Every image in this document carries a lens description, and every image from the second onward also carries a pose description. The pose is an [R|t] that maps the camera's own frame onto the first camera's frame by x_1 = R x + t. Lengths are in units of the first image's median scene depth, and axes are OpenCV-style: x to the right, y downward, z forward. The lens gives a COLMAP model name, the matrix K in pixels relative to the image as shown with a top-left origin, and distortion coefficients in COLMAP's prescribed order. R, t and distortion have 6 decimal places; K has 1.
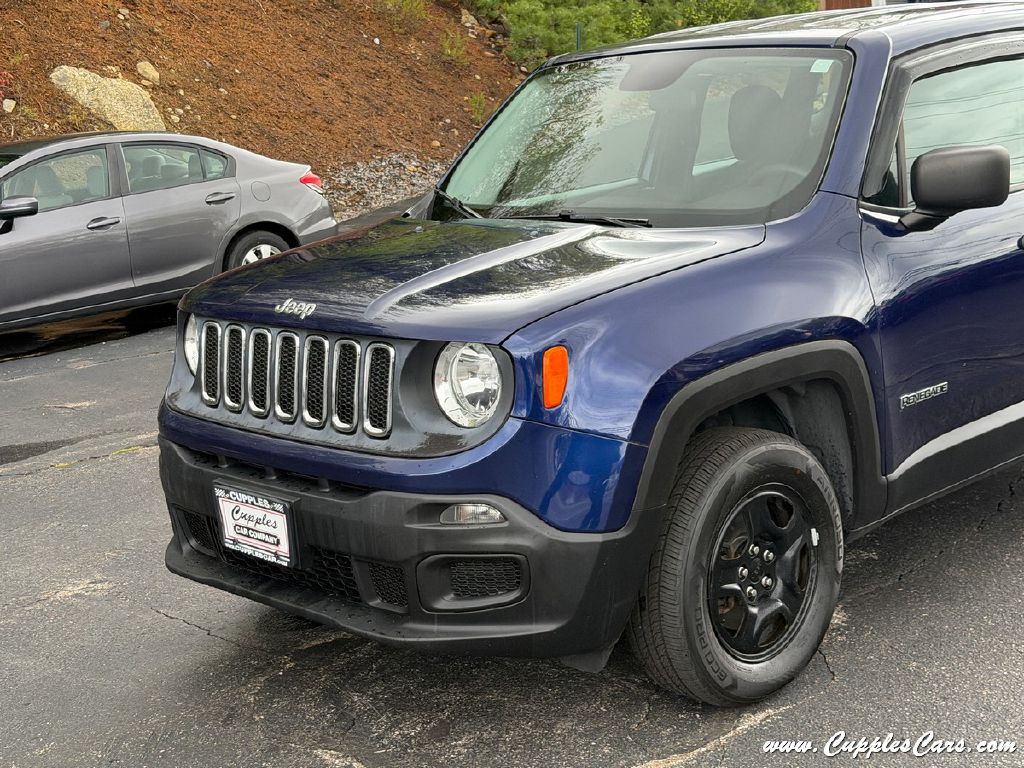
lens RADIAL K [[1596.2, 0, 504.7], [0, 1596.2, 376.2], [0, 0, 1]] dist [0.121082, 0.000000]
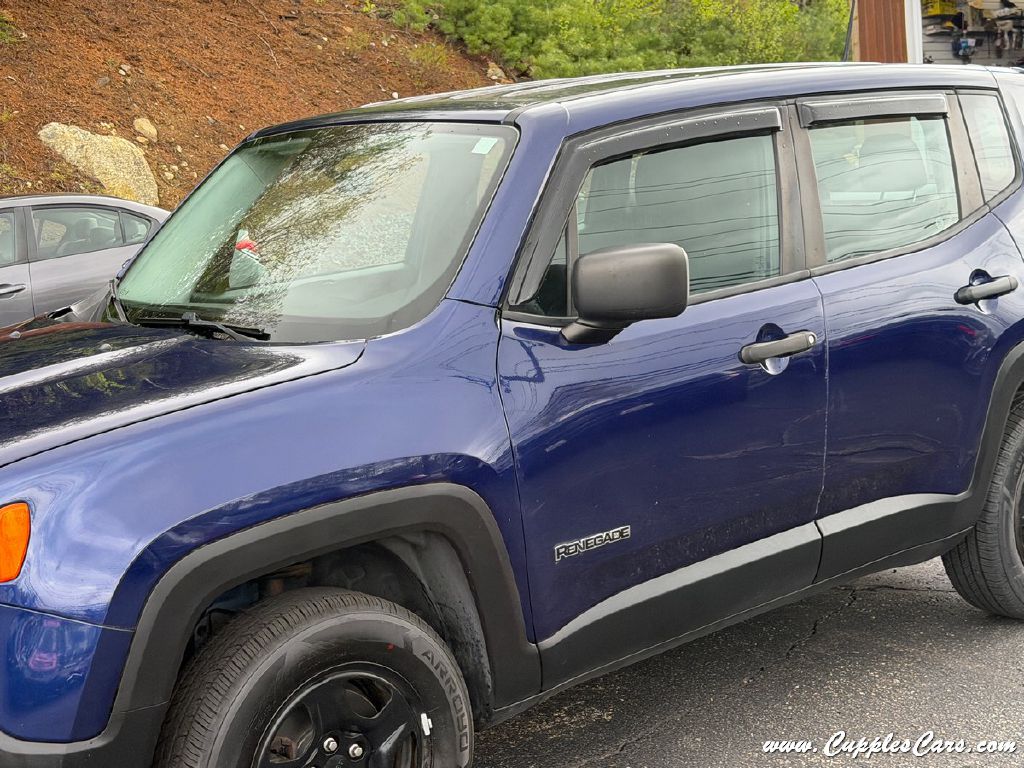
lens RADIAL K [[1596.2, 0, 514.2], [0, 1596.2, 390.2], [0, 0, 1]] dist [0.121082, 0.000000]
pose [[0.998564, 0.005551, -0.053282, 0.254873], [-0.006678, 0.999757, -0.021008, -0.047484], [0.053152, 0.021334, 0.998359, 0.170091]]
